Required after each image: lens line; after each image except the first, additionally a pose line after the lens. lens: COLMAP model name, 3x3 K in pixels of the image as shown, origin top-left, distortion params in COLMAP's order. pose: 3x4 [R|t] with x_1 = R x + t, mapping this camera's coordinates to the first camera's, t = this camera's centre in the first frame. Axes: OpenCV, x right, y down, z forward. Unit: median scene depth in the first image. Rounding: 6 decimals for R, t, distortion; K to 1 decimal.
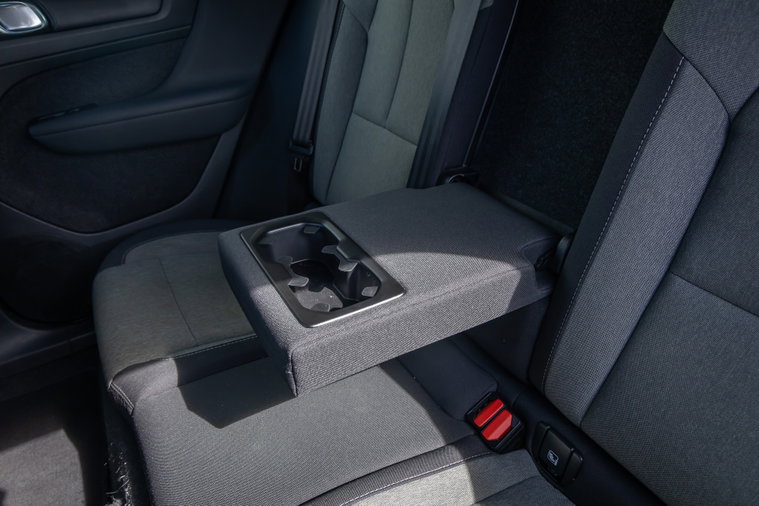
lens RADIAL K [[513.1, 0, 382.6], [0, 513.1, 251.7], [0, 0, 1]] dist [0.001803, 0.005065]
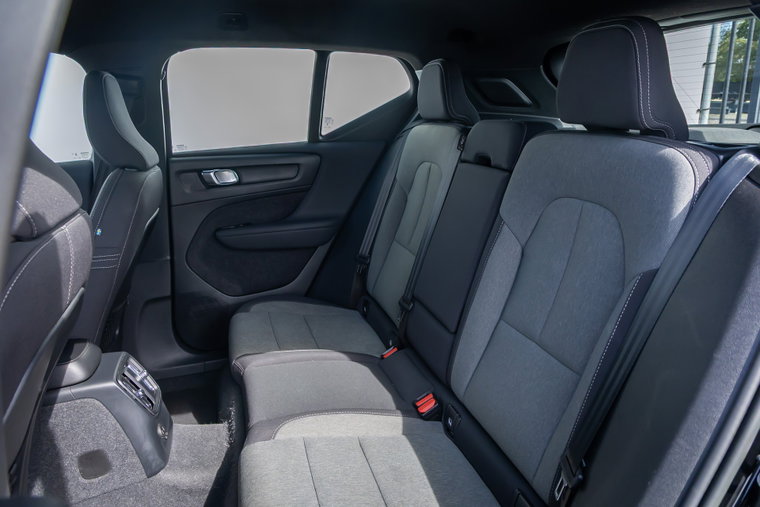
lens RADIAL K [[513.7, 0, 378.8], [0, 513.7, 252.9], [0, 0, 1]] dist [0.001803, 0.005065]
pose [[0.973425, 0.091966, -0.209730, 0.272067], [-0.143725, 0.958338, -0.246844, 0.204472], [0.178290, 0.270428, 0.946087, -0.626569]]
